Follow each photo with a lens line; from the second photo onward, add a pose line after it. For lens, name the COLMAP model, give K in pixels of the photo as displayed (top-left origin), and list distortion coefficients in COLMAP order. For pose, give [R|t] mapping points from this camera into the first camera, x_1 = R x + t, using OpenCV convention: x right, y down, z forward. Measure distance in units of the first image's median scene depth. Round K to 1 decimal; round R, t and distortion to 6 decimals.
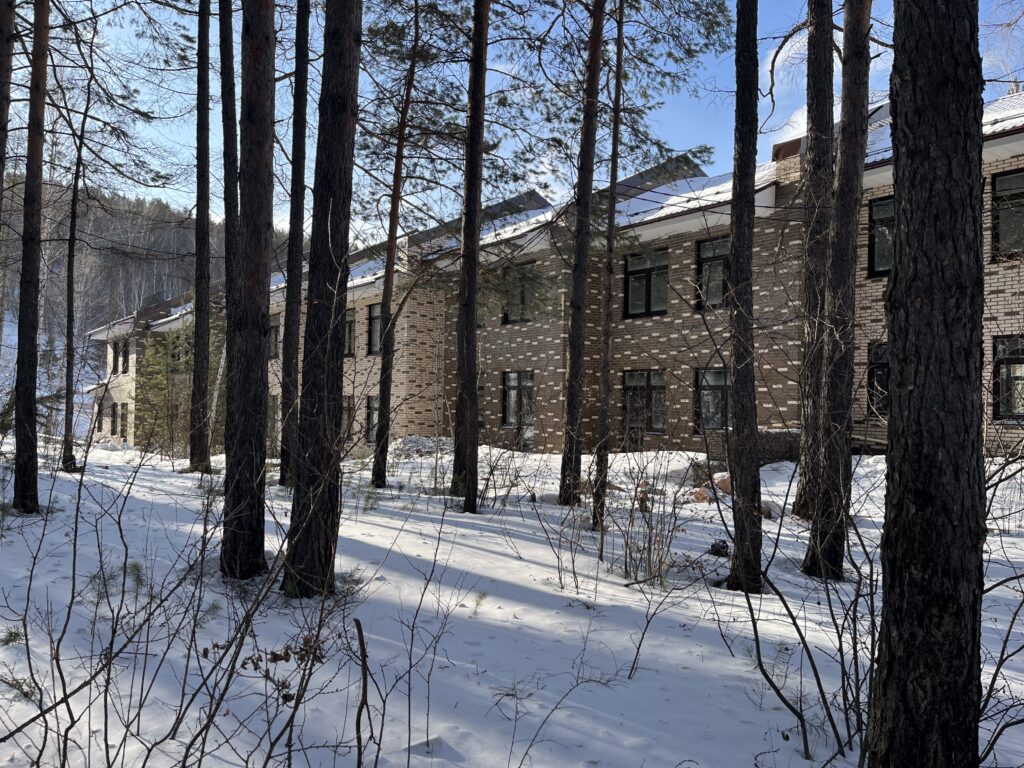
lens RADIAL K [[777.3, 0, 517.5], [0, 777.3, 383.7], [0, 0, 1]] dist [0.047894, -0.037624]
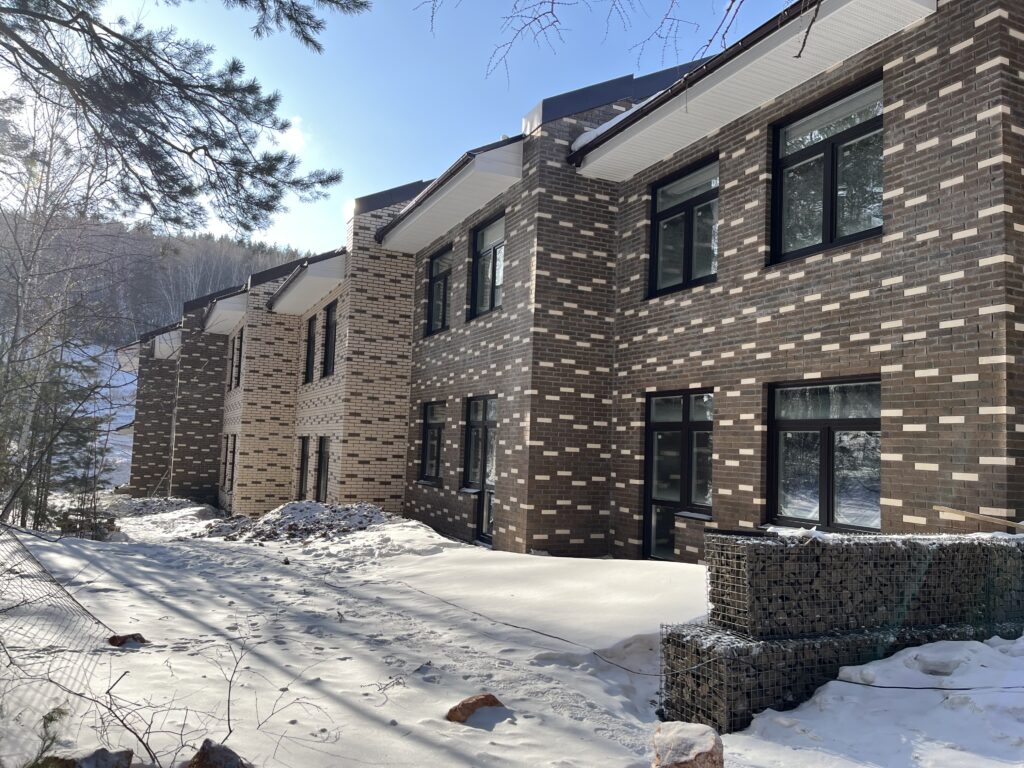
lens RADIAL K [[777.3, 0, 514.2], [0, 777.3, 382.7], [0, 0, 1]] dist [0.047894, -0.037624]
pose [[0.976073, 0.002687, -0.217426, 0.165857], [-0.016753, 0.997881, -0.062876, 0.011249], [0.216796, 0.065014, 0.974050, 0.458079]]
